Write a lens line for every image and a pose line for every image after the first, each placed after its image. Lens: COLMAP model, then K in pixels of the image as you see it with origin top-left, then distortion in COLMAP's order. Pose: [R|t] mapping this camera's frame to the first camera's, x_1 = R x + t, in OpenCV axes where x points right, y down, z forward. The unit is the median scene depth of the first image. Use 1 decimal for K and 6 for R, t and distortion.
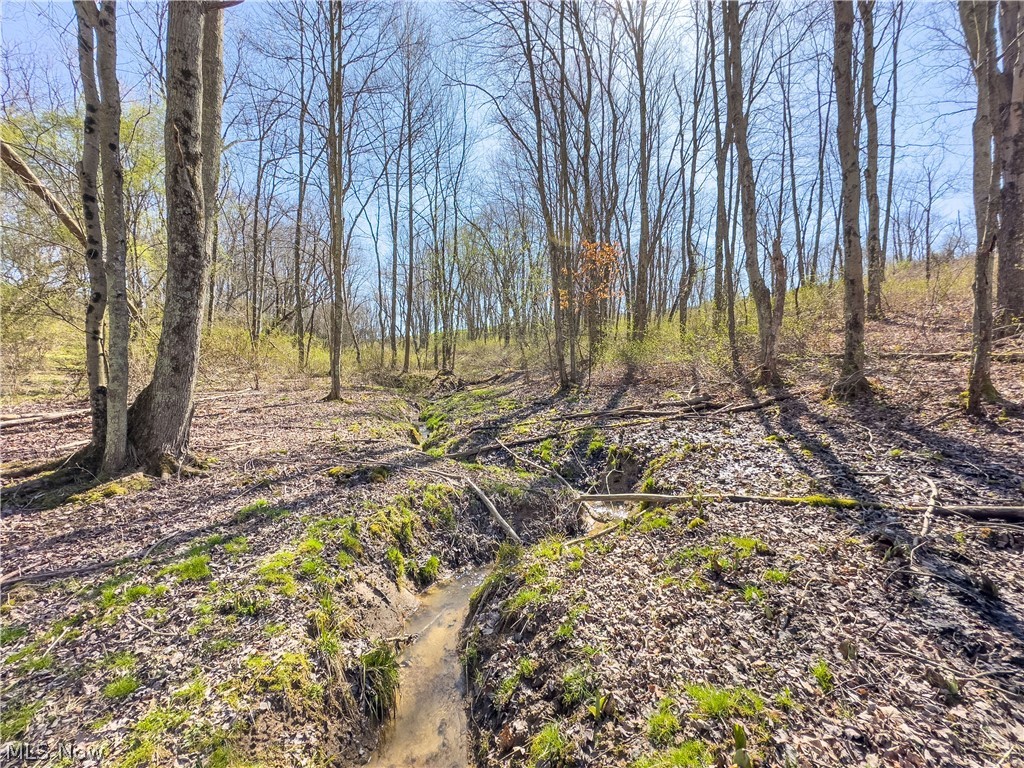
lens RADIAL K [[414.2, 0, 512.9], [0, 414.2, 384.8], [0, 0, 1]] dist [-0.000147, 0.000106]
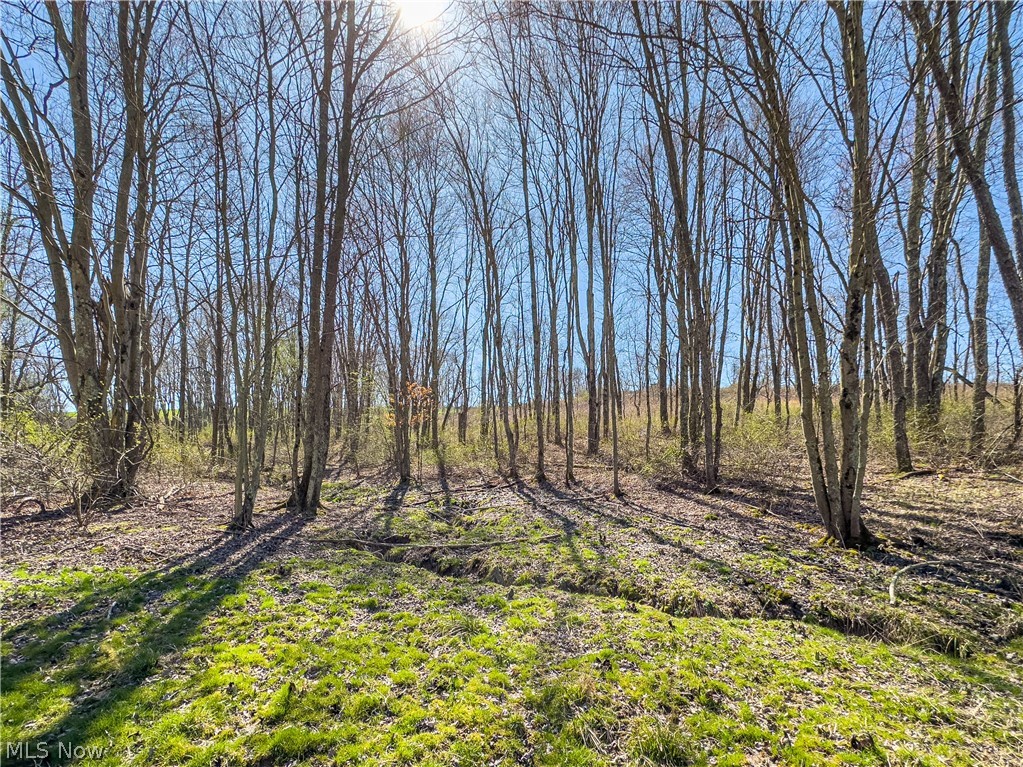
lens RADIAL K [[413.8, 0, 511.2], [0, 413.8, 384.0], [0, 0, 1]] dist [-0.000147, 0.000106]
pose [[0.848641, 0.112447, 0.516879, -0.749778], [0.010570, 0.973344, -0.229106, 0.030186], [-0.528864, 0.199892, 0.824831, -1.167533]]
